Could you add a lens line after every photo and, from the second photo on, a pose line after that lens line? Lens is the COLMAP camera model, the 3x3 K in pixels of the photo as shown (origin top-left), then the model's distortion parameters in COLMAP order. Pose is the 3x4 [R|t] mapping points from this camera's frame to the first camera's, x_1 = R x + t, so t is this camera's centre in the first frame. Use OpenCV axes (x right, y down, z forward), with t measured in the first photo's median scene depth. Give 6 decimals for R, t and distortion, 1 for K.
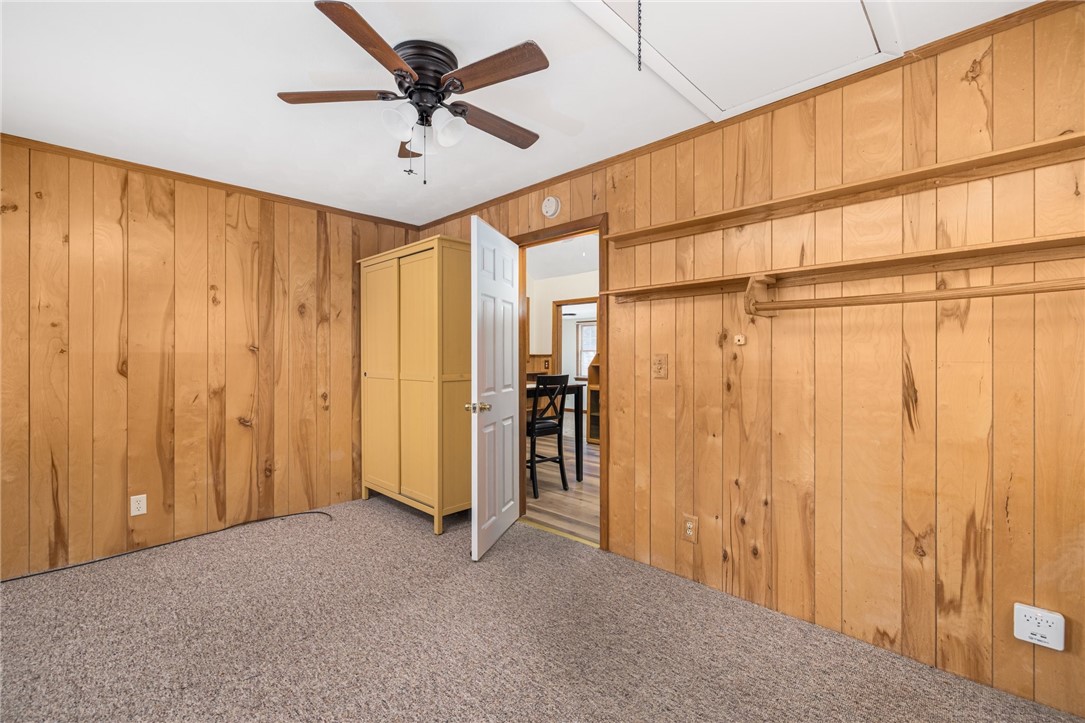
lens RADIAL K [[464.8, 0, 535.2], [0, 464.8, 359.6], [0, 0, 1]] dist [0.001020, 0.000031]
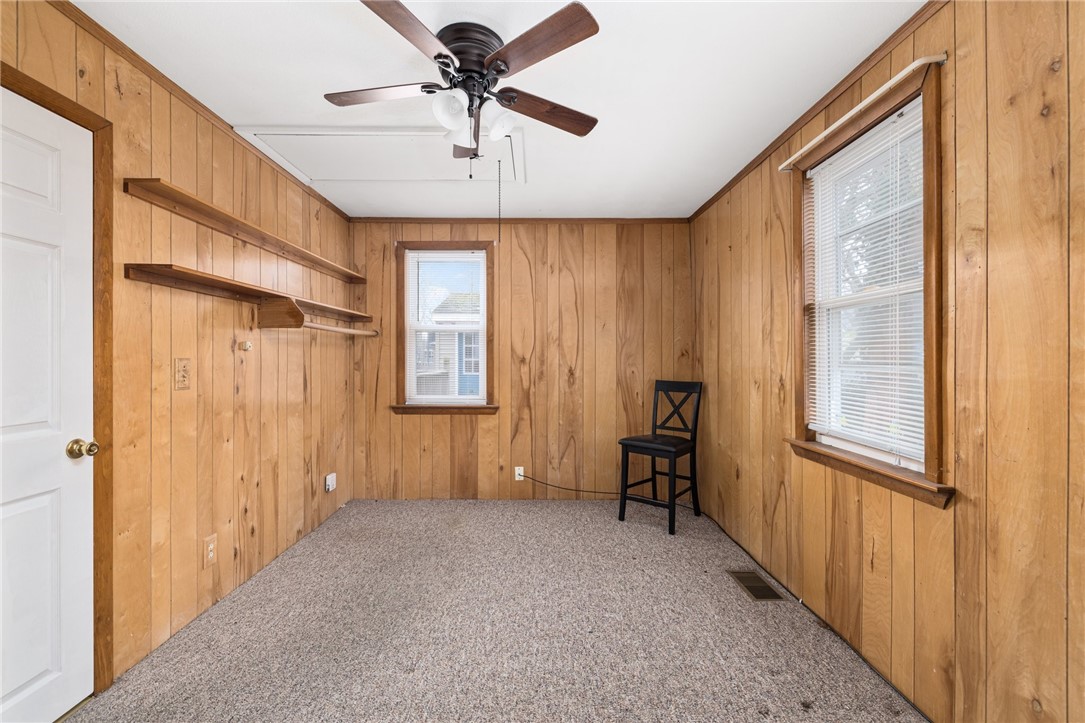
lens RADIAL K [[452.7, 0, 528.5], [0, 452.7, 359.2], [0, 0, 1]] dist [-0.002011, -0.000234]
pose [[-0.684911, 0.001480, 0.728626, -0.598816], [0.004114, 0.999990, 0.001837, -0.007872], [-0.728615, 0.004255, -0.684910, 0.938059]]
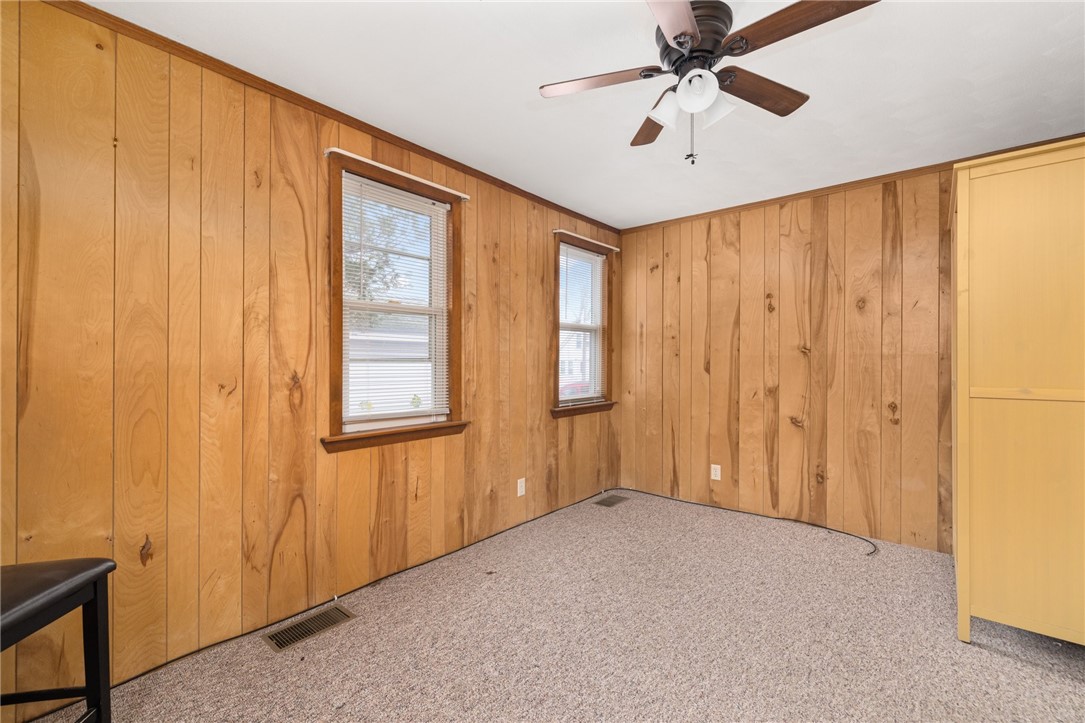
lens RADIAL K [[464.8, 0, 535.2], [0, 464.8, 359.6], [0, 0, 1]] dist [0.001020, 0.000031]
pose [[0.061266, 0.000263, -0.998121, 0.391414], [-0.008455, 0.999964, -0.000255, 0.001887], [0.998086, 0.008454, 0.061266, 0.390574]]
